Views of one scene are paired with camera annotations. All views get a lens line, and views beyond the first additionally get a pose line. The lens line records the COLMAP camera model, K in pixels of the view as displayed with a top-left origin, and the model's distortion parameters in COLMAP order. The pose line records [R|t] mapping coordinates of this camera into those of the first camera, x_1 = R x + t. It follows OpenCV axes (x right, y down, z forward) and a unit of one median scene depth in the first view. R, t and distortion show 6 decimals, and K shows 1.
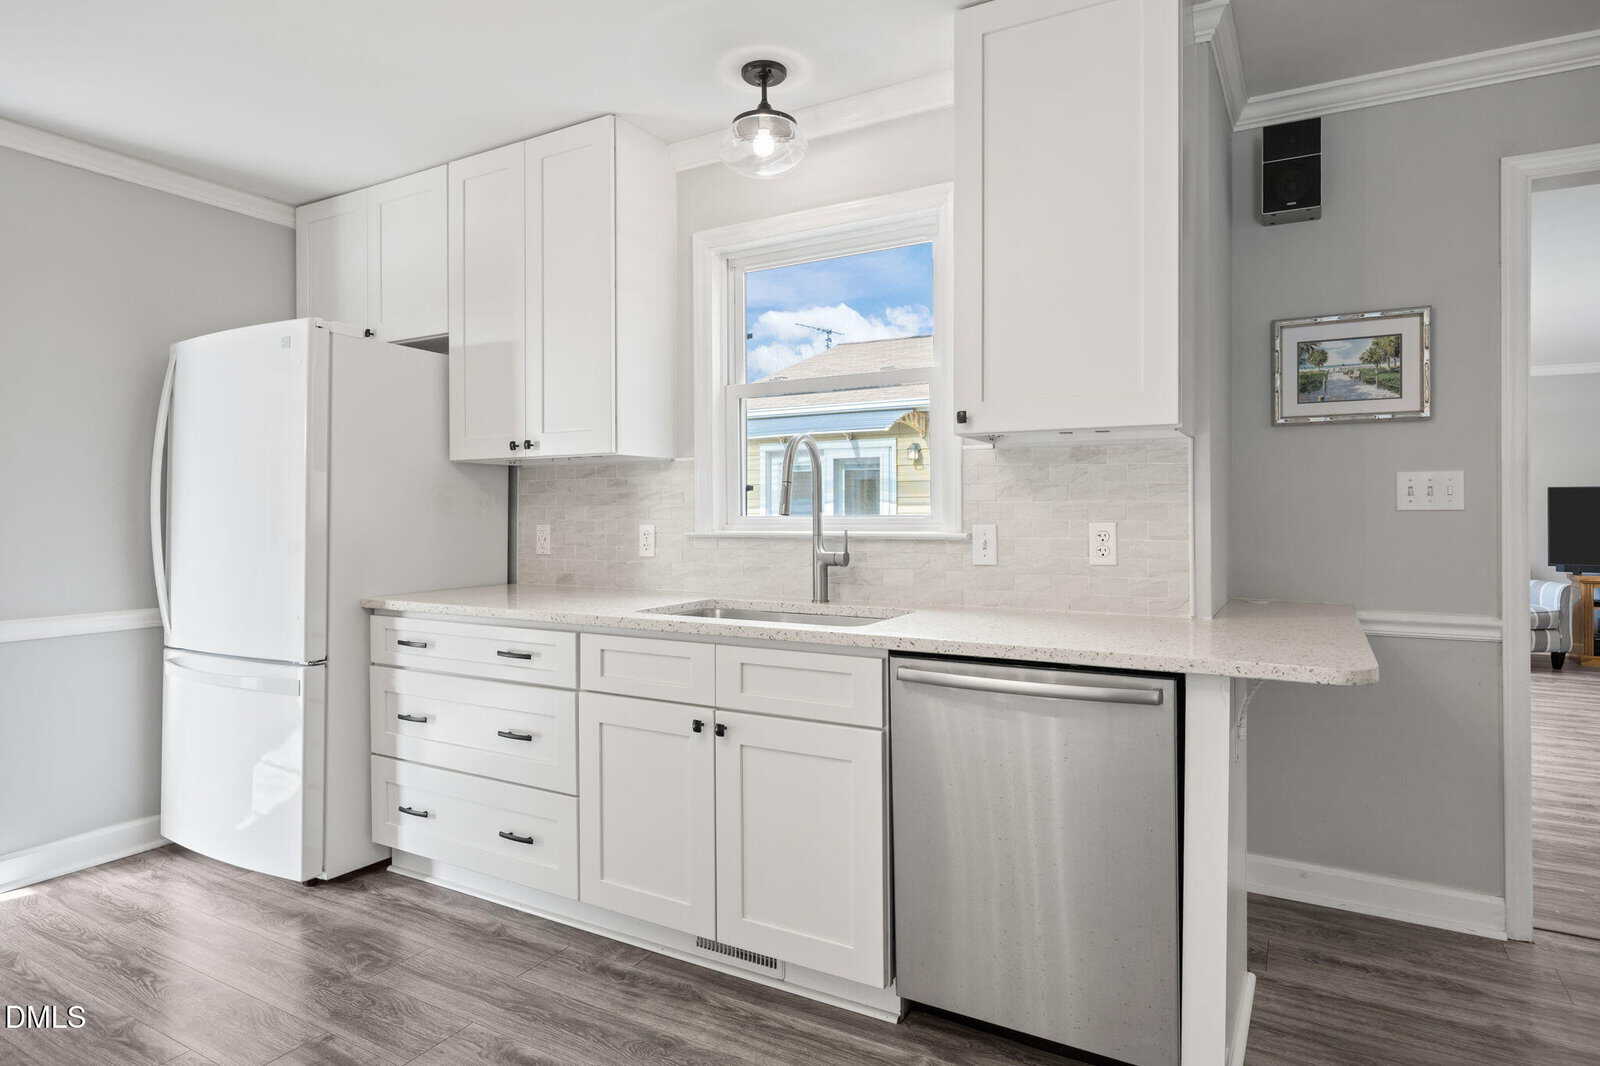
lens RADIAL K [[887.4, 0, 800.1], [0, 887.4, 508.2], [0, 0, 1]] dist [-0.006059, -0.000635]
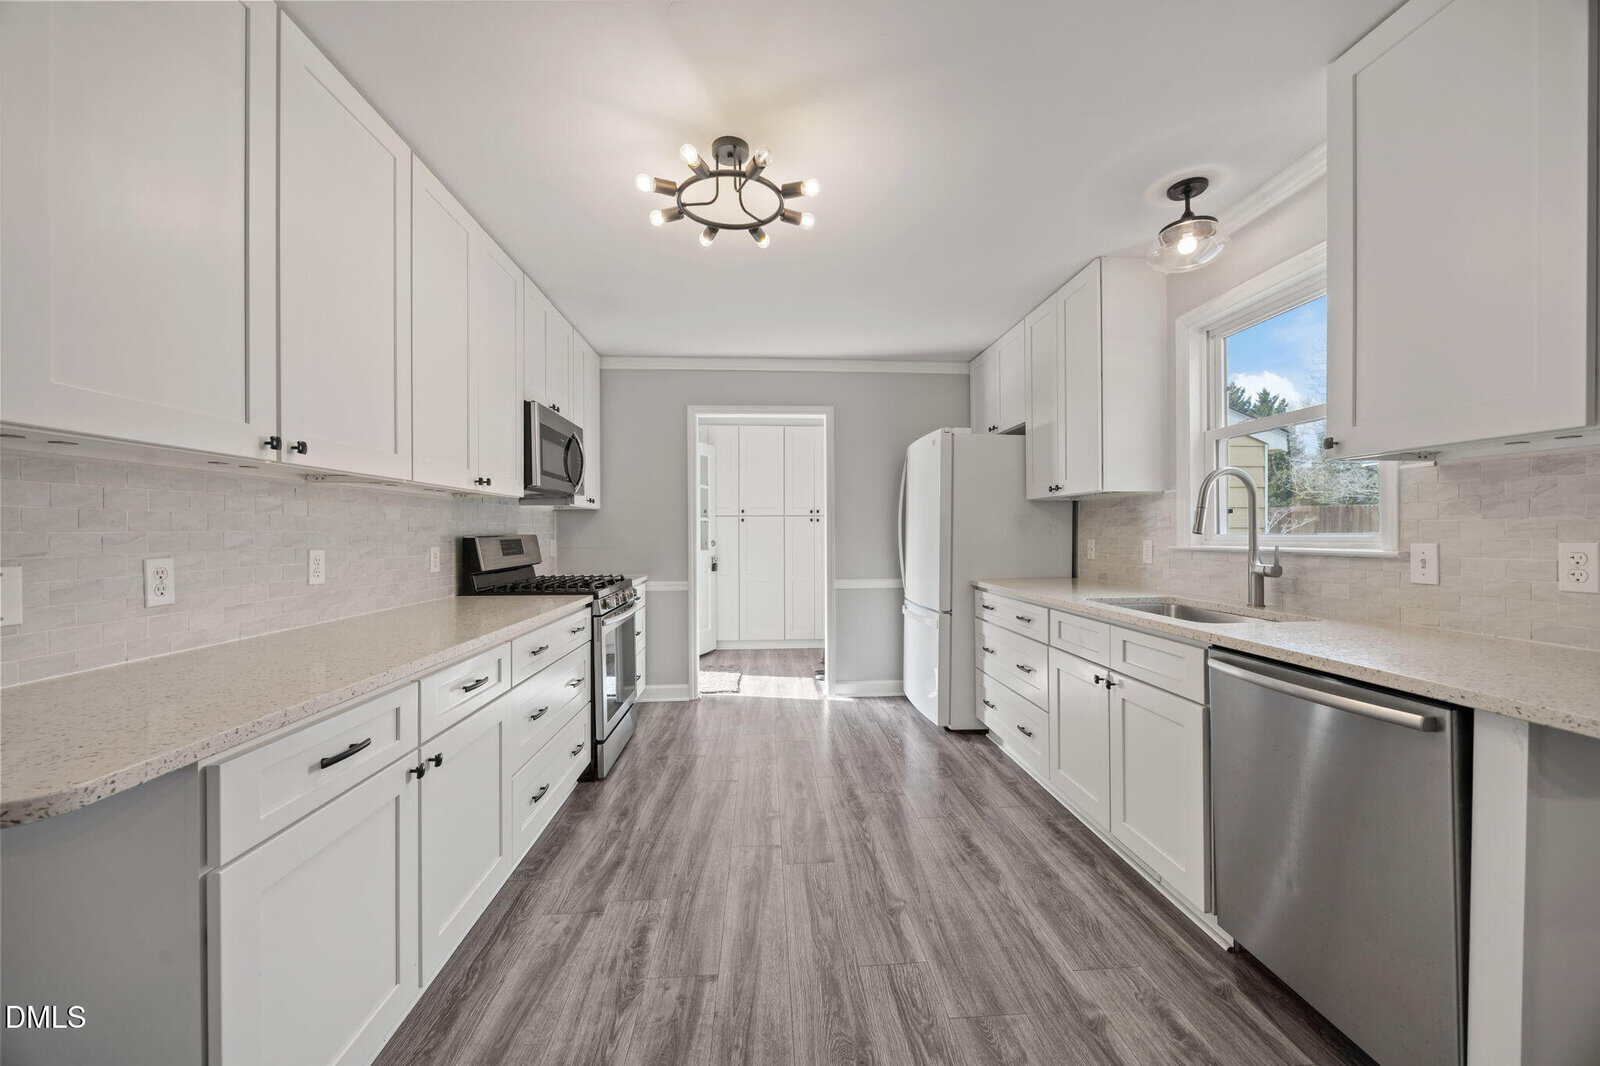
lens RADIAL K [[605.0, 0, 800.0], [0, 605.0, 533.0], [0, 0, 1]] dist [-0.004868, -0.000169]
pose [[0.546942, -0.000854, -0.837170, 0.373243], [0.009496, 0.999941, 0.005184, -0.002961], [0.837117, -0.010785, 0.546918, 0.045913]]
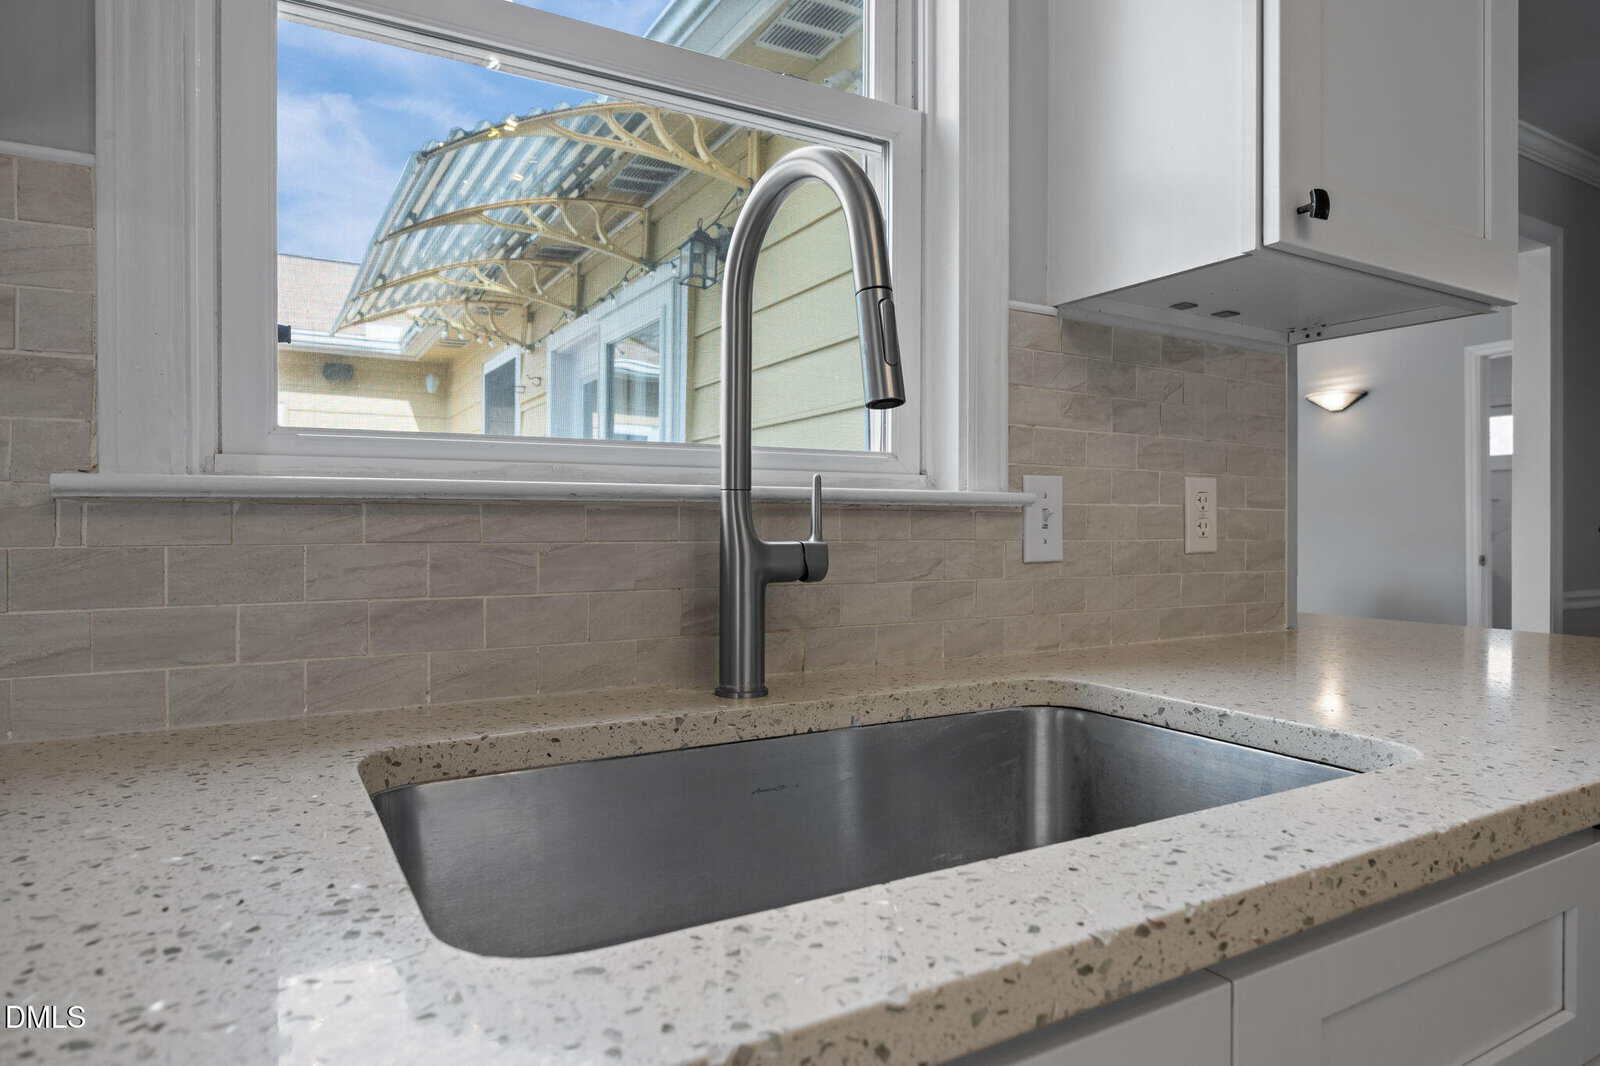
lens RADIAL K [[887.4, 0, 800.1], [0, 887.4, 508.2], [0, 0, 1]] dist [-0.006059, -0.000635]
pose [[0.527620, 0.010969, 0.849410, -0.245112], [-0.014377, 0.999889, -0.003981, 0.037673], [-0.849359, -0.010112, 0.527718, 0.826463]]
